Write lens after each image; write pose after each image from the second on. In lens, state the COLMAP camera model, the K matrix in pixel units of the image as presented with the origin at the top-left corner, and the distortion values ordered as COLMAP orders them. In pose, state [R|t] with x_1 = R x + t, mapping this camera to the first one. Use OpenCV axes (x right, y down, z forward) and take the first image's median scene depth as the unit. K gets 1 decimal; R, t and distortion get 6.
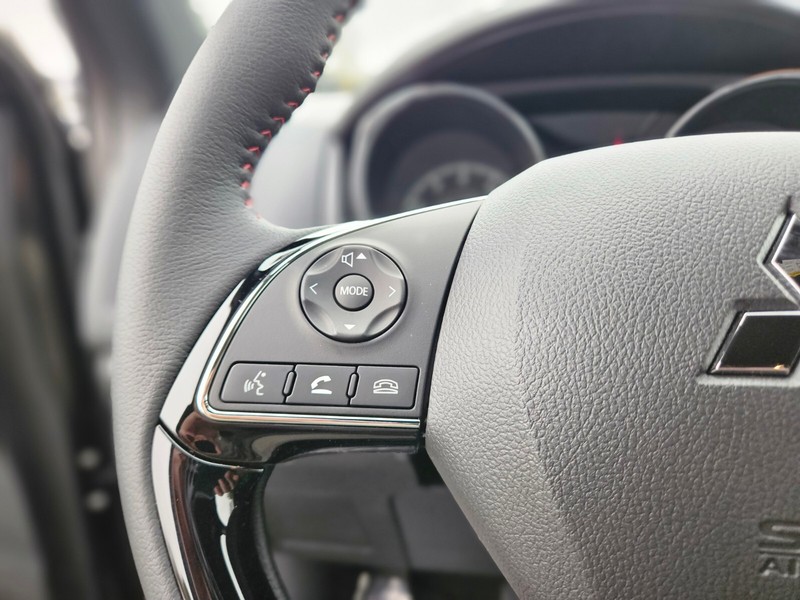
lens RADIAL K [[538.0, 0, 402.6], [0, 538.0, 304.0], [0, 0, 1]] dist [0.080340, -0.081154]
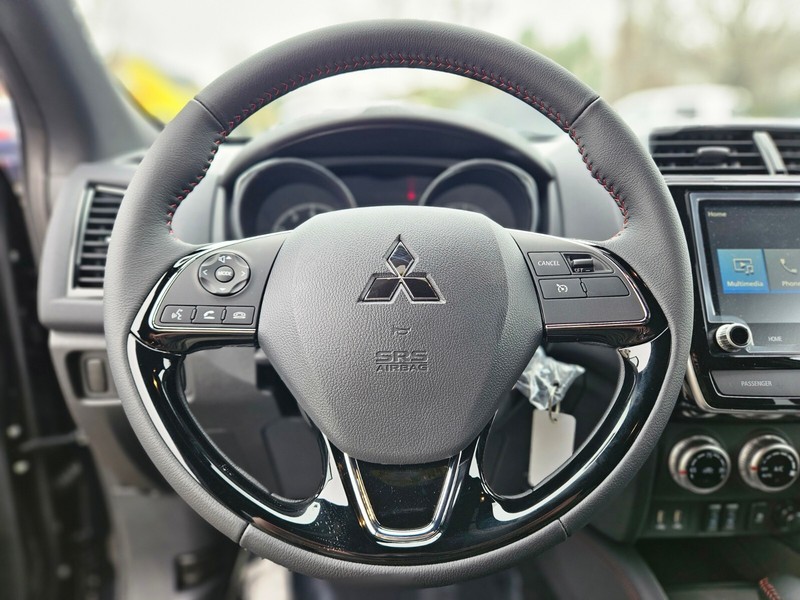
lens RADIAL K [[538.0, 0, 402.6], [0, 538.0, 304.0], [0, 0, 1]] dist [0.080340, -0.081154]
pose [[0.983949, -0.010330, 0.178150, 0.221211], [0.016282, 0.999356, -0.031982, 0.178494], [-0.177705, 0.034369, 0.983483, -1.256633]]
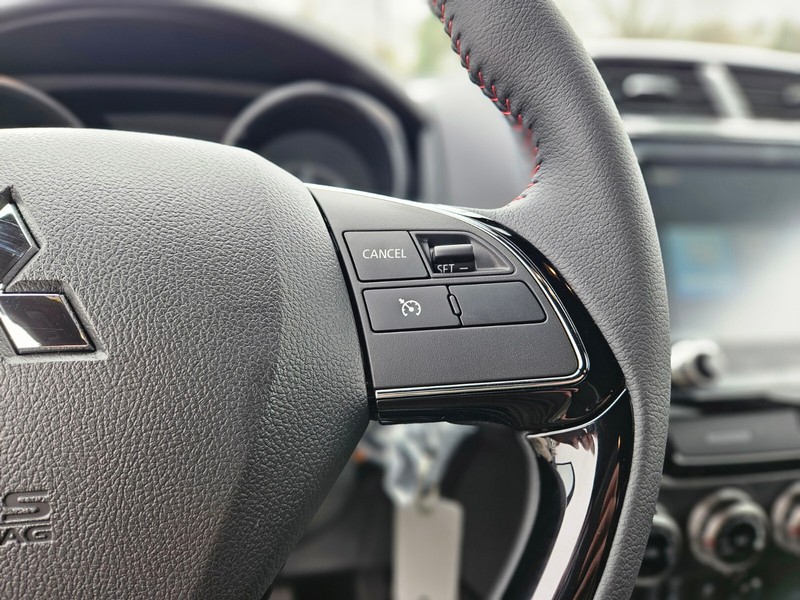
lens RADIAL K [[562.7, 0, 400.0], [0, 562.7, 300.0], [0, 0, 1]] dist [0.005615, -0.000051]
pose [[0.943232, -0.033202, 0.330472, 0.872718], [0.040646, 0.999051, -0.015638, 0.057863], [-0.329640, 0.028182, 0.943686, -0.220438]]
